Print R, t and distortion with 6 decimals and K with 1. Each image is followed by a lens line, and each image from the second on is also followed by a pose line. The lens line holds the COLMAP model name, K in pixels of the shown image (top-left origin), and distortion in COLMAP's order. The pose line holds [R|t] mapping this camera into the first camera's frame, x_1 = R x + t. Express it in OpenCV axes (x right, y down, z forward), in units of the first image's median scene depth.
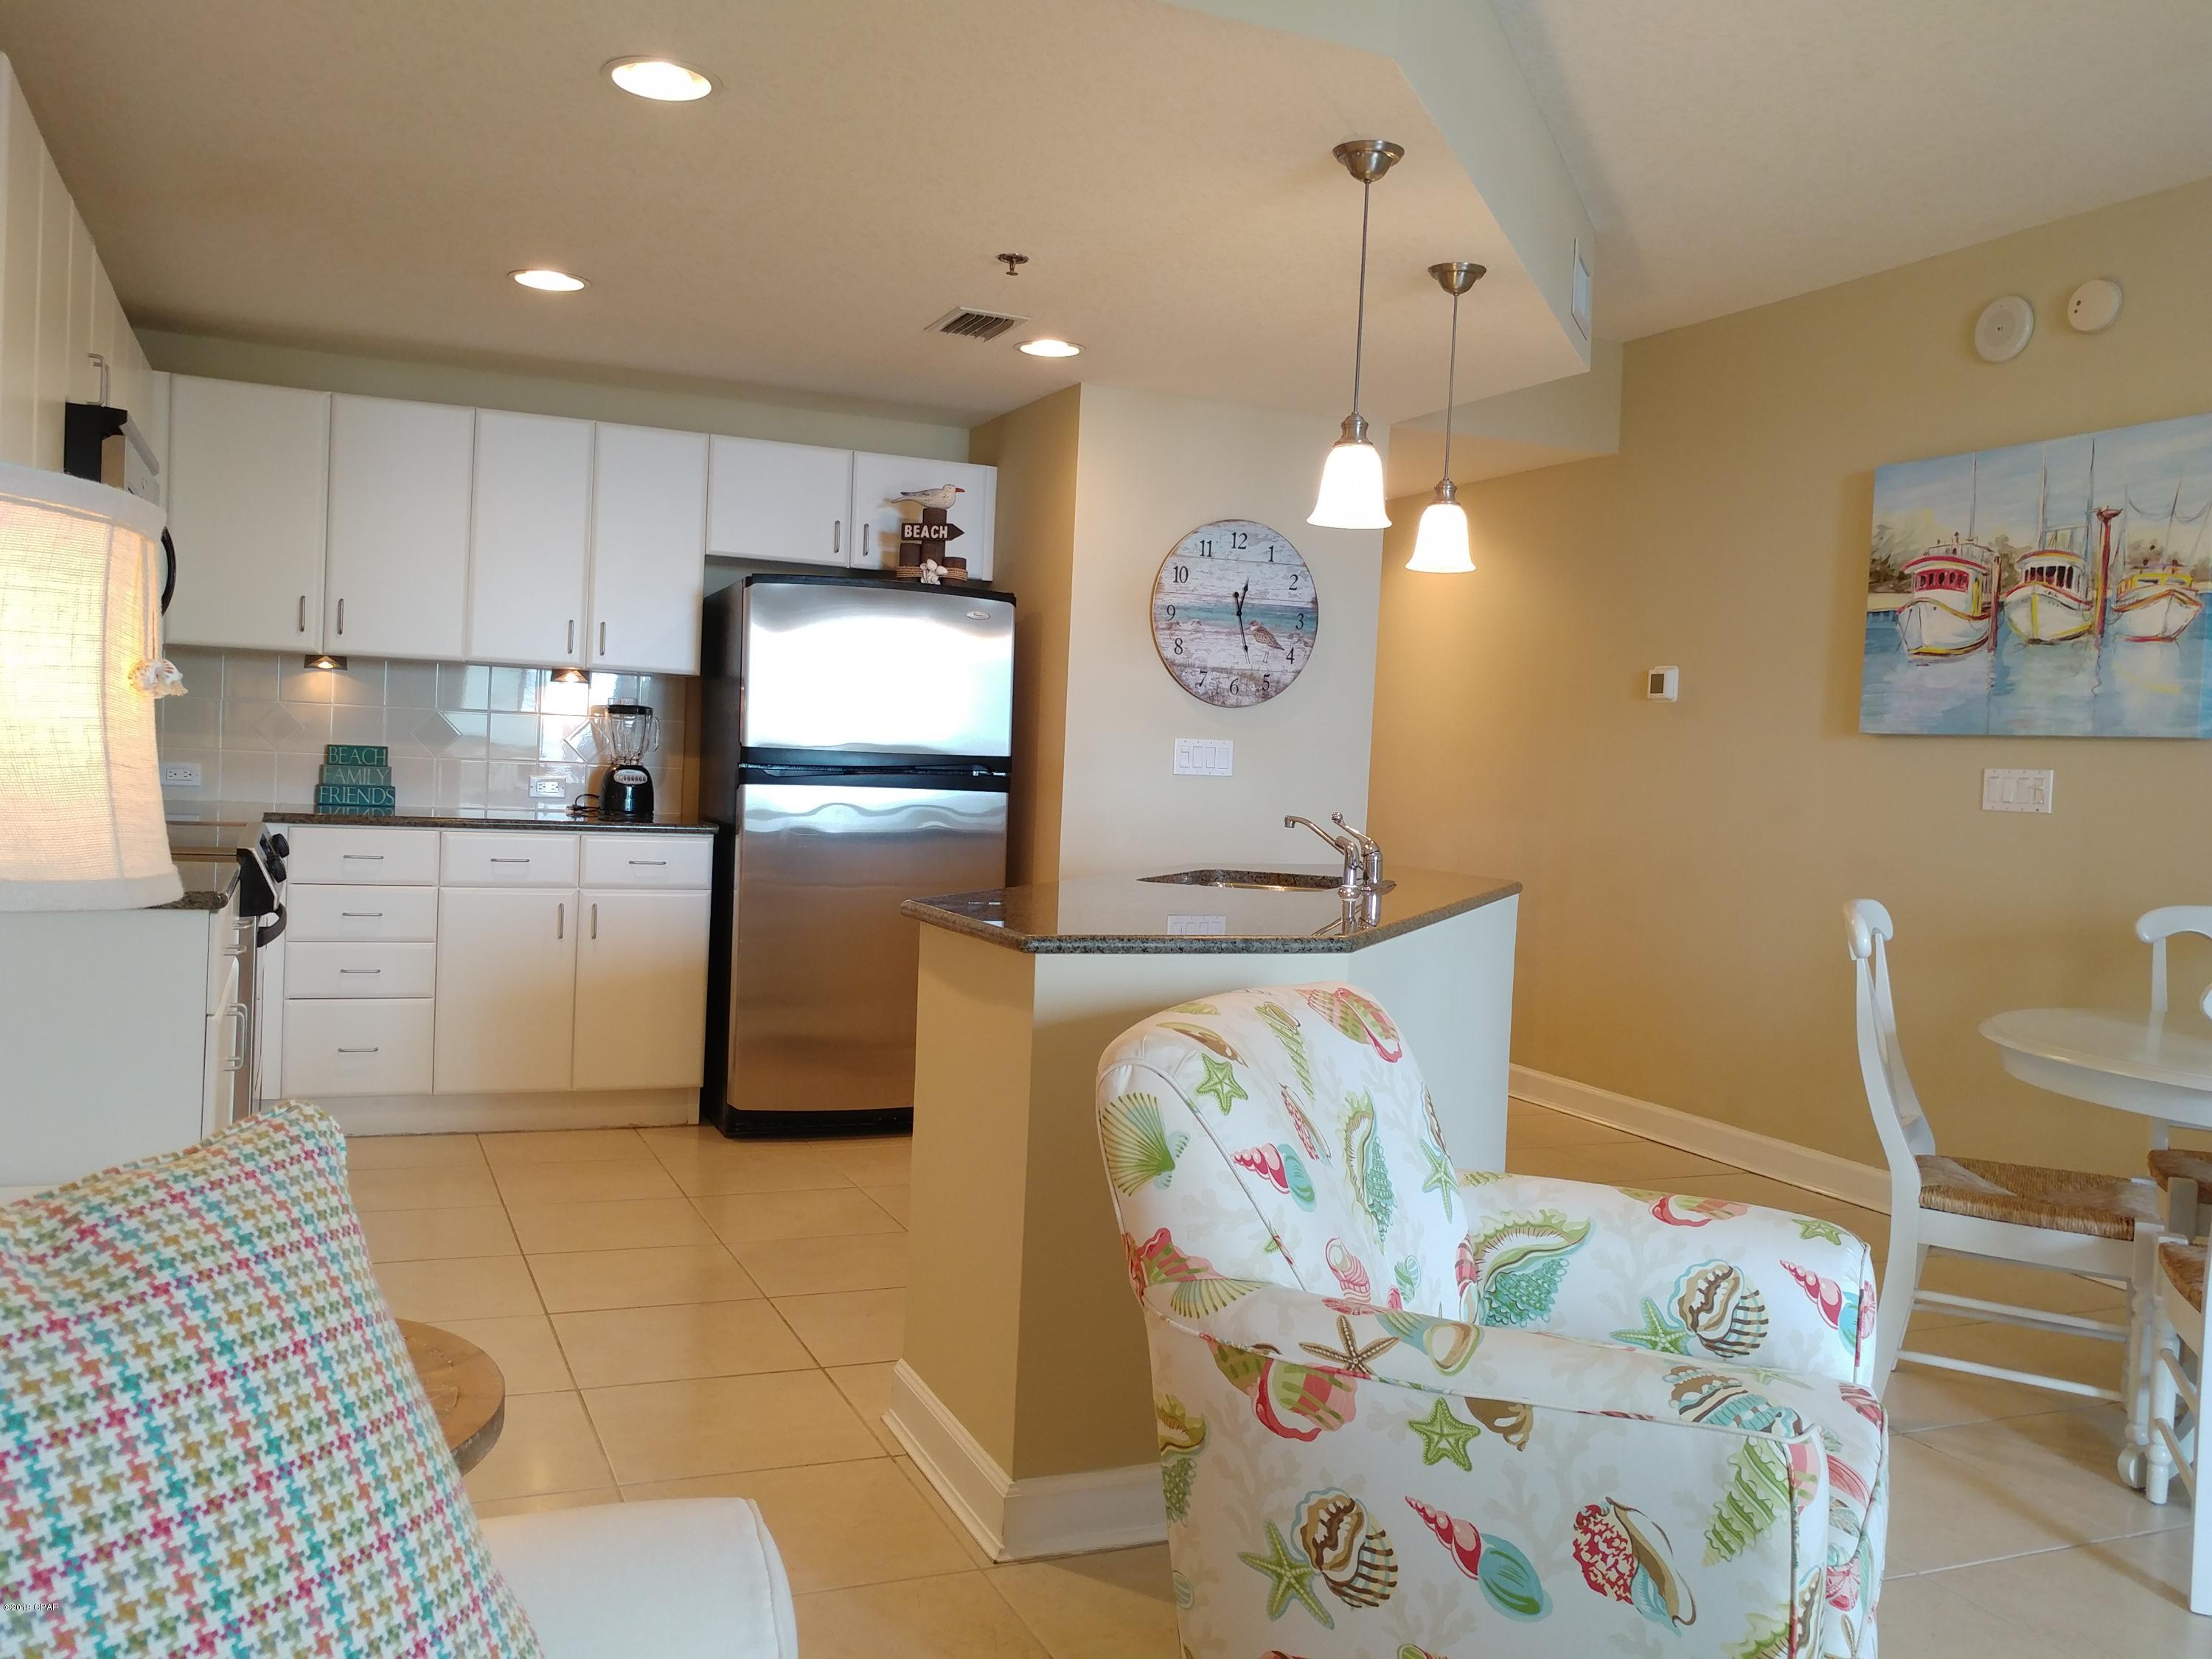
lens RADIAL K [[1833.6, 0, 1112.0], [0, 1833.6, 790.9], [0, 0, 1]] dist [0.066935, -0.267920]
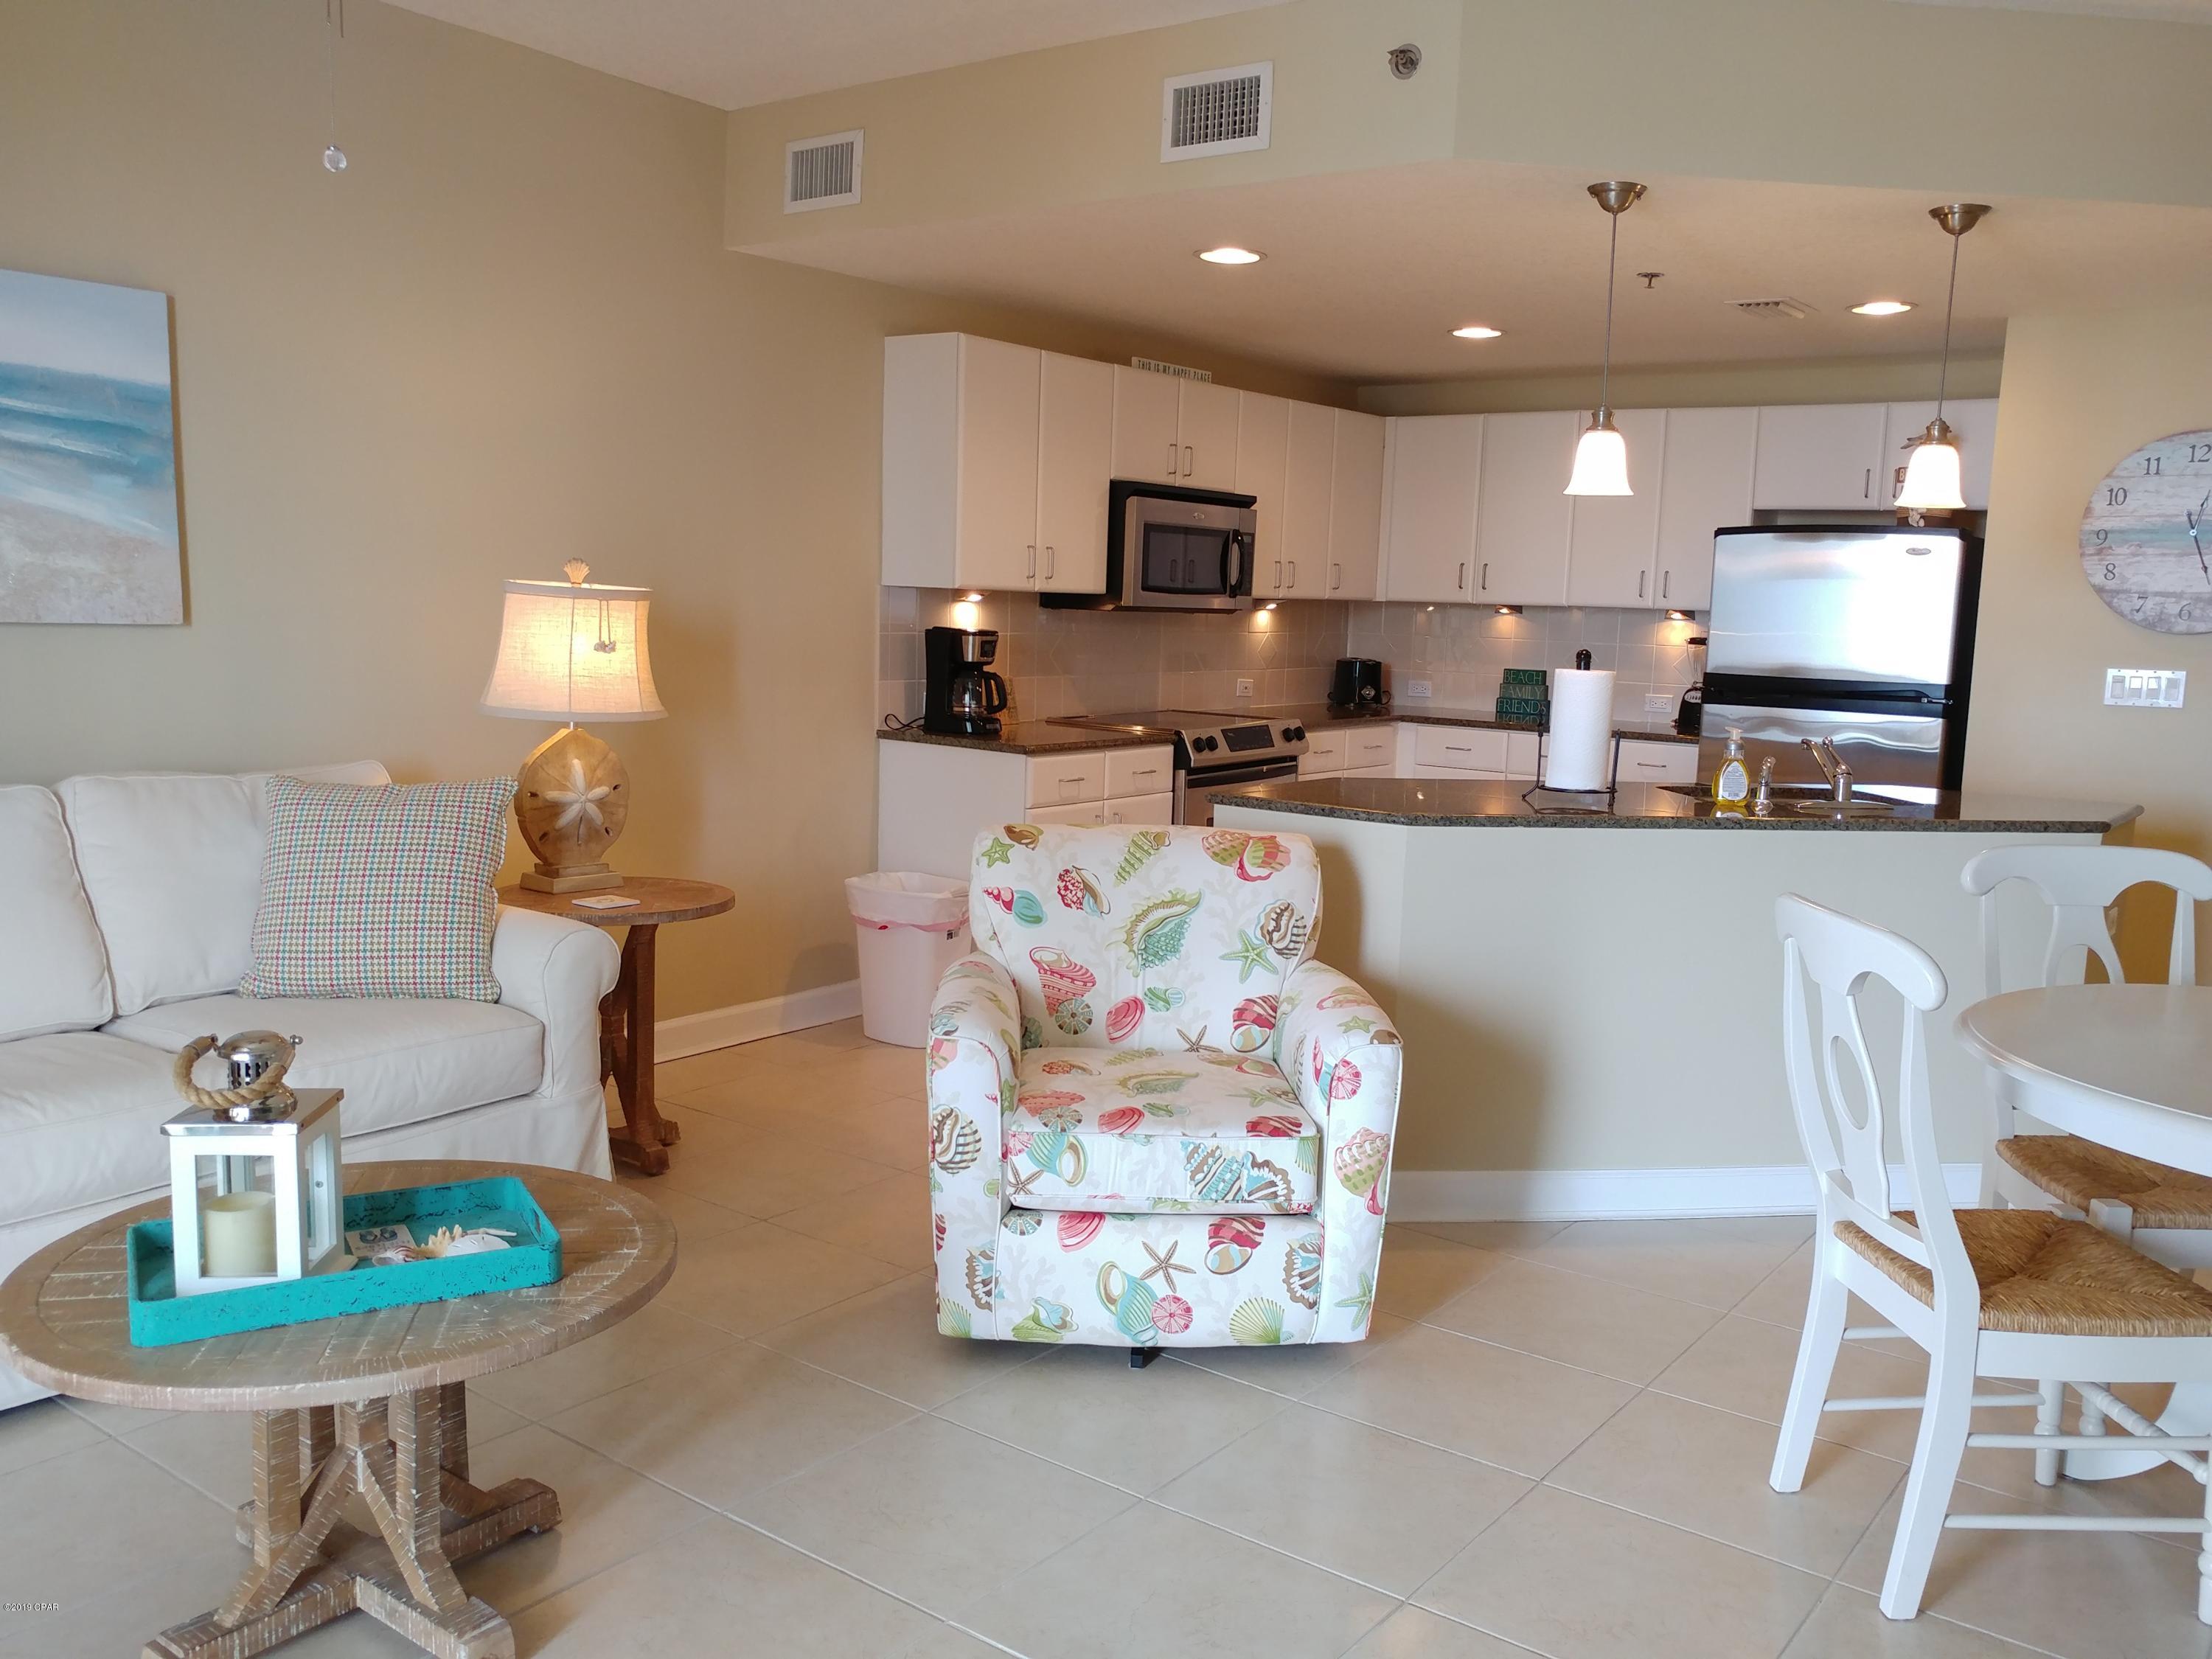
lens RADIAL K [[1826.5, 0, 1115.5], [0, 1826.5, 837.5], [0, 0, 1]] dist [0.011473, 0.011561]
pose [[0.489597, 0.086199, -0.867677, 0.626337], [-0.026835, 0.996120, 0.083817, -0.006238], [0.871536, -0.017752, 0.490011, 0.065598]]
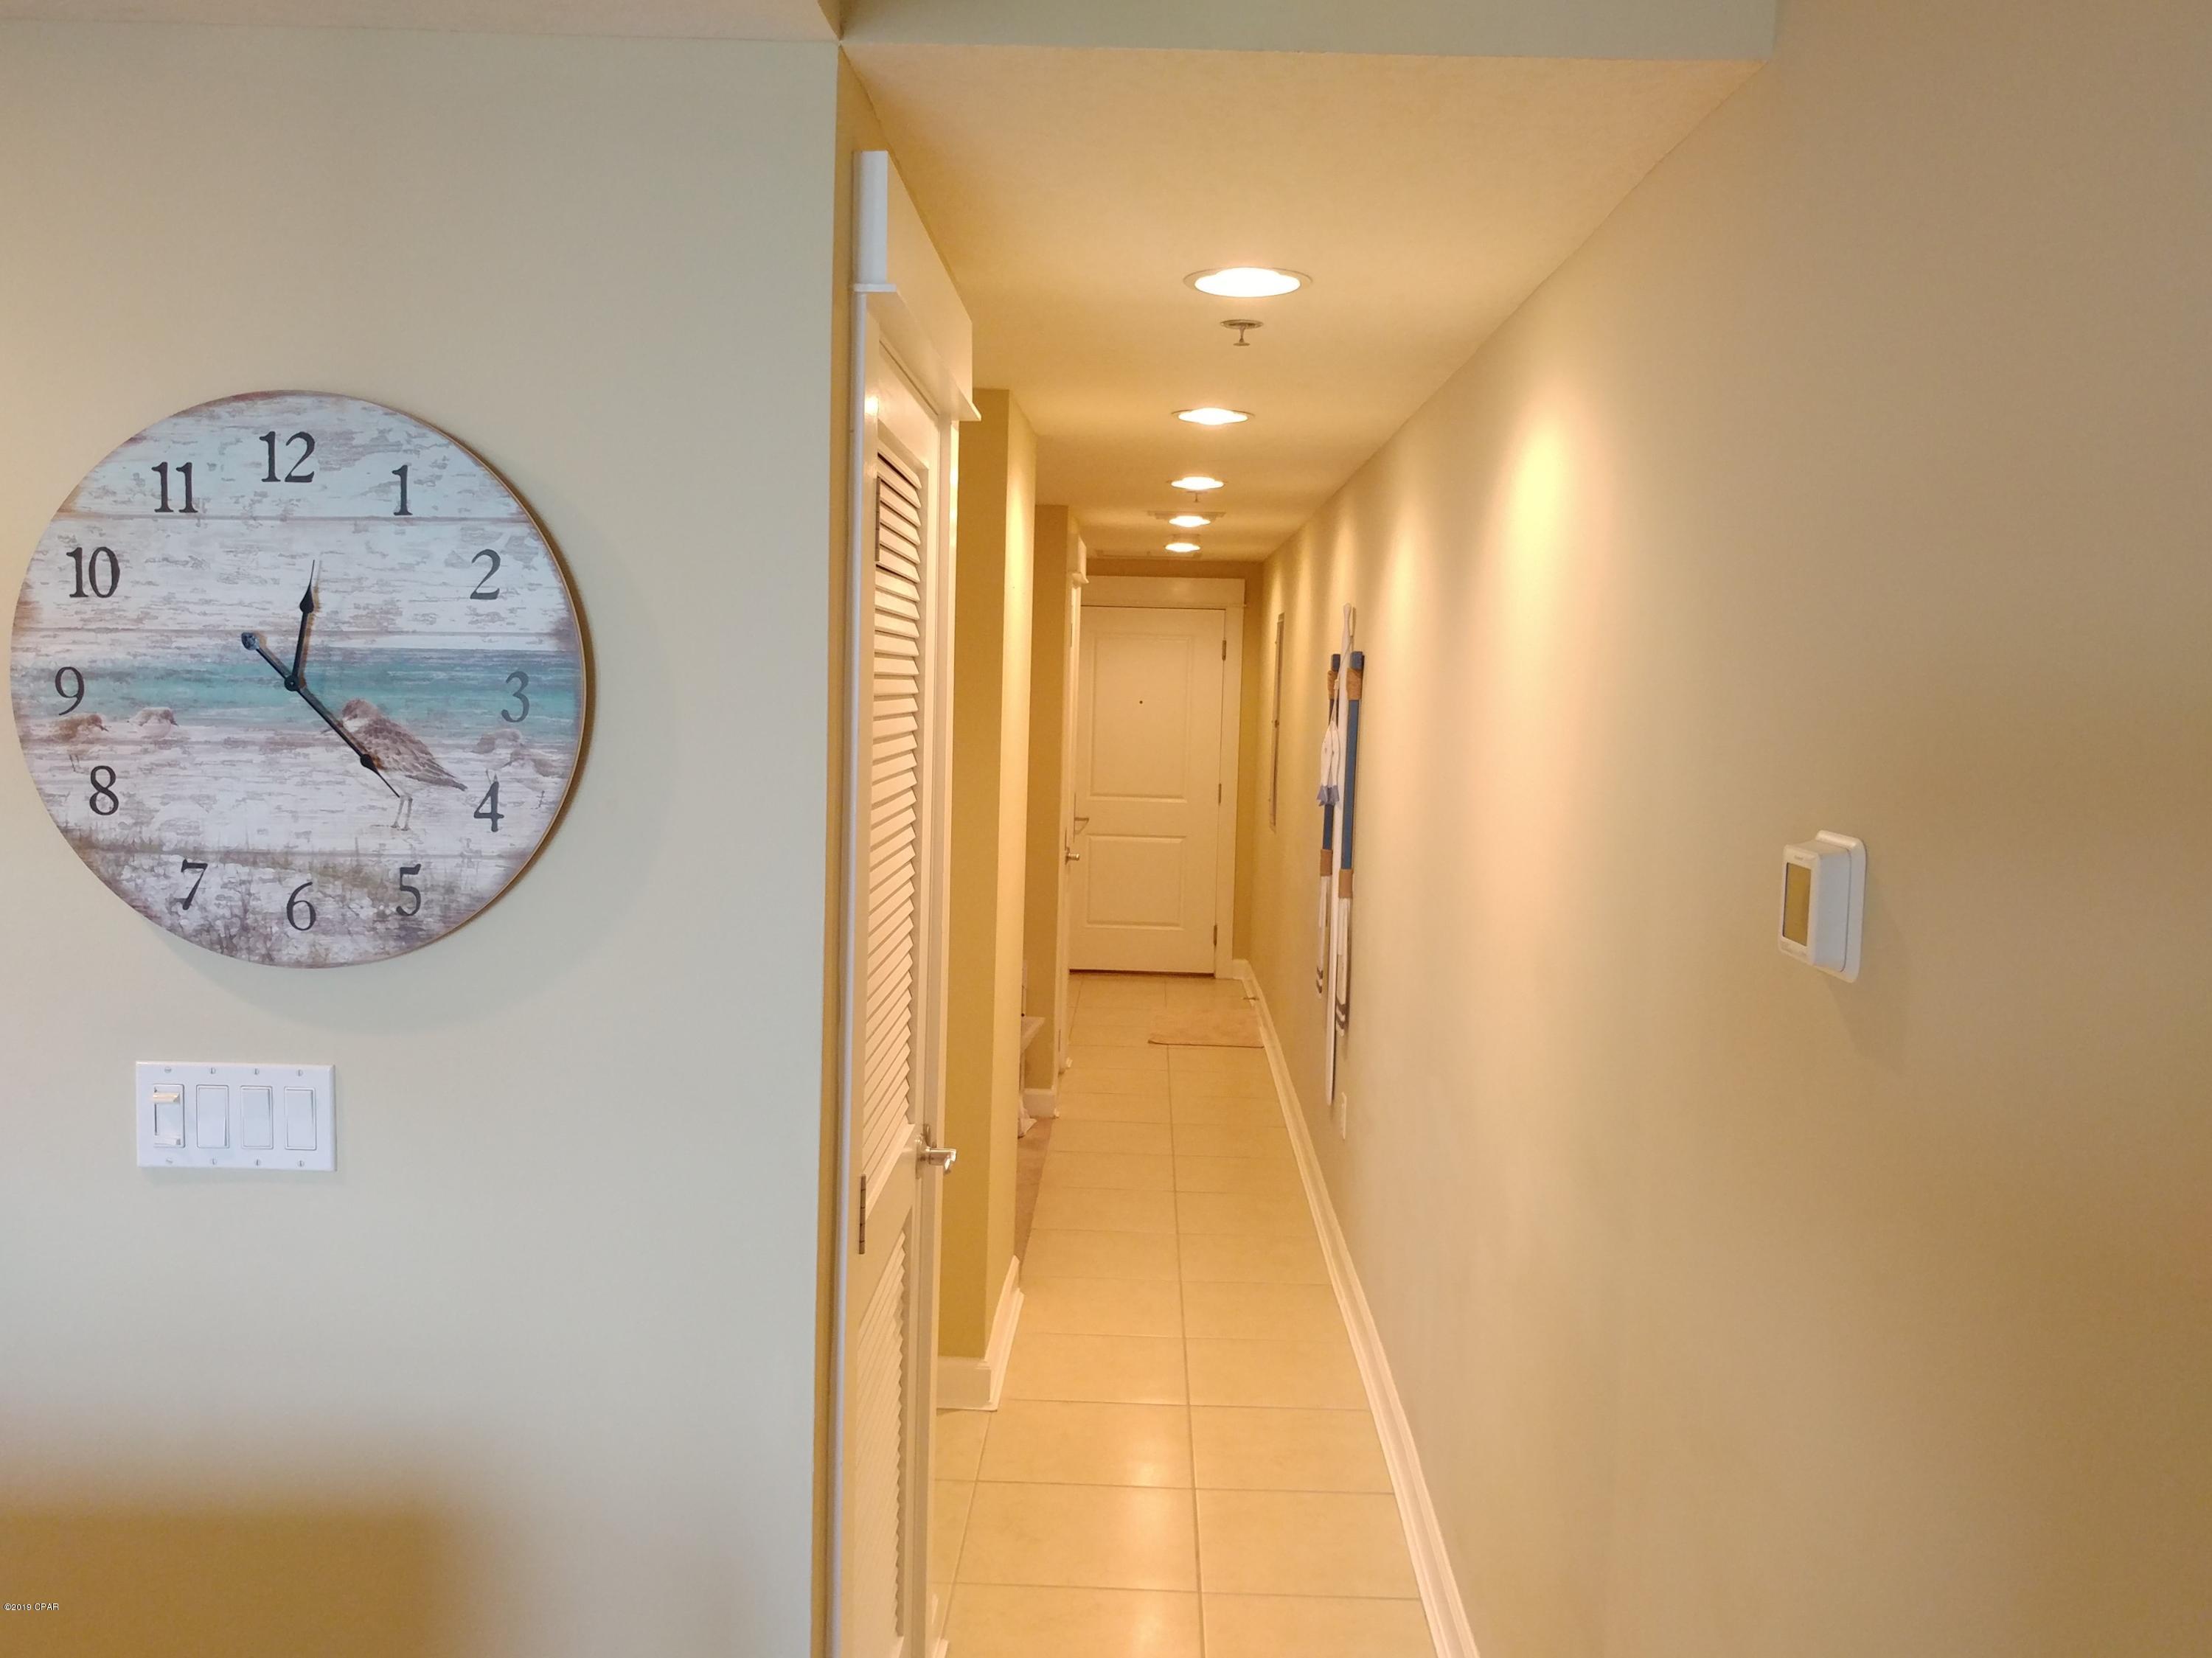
lens RADIAL K [[1855.9, 0, 1108.8], [0, 1855.9, 823.9], [0, 0, 1]] dist [0.001057, -0.012057]
pose [[0.899657, 0.015816, -0.436311, 0.343026], [0.005262, 0.998878, 0.047059, -0.086994], [0.436566, -0.044633, 0.898565, 0.772439]]
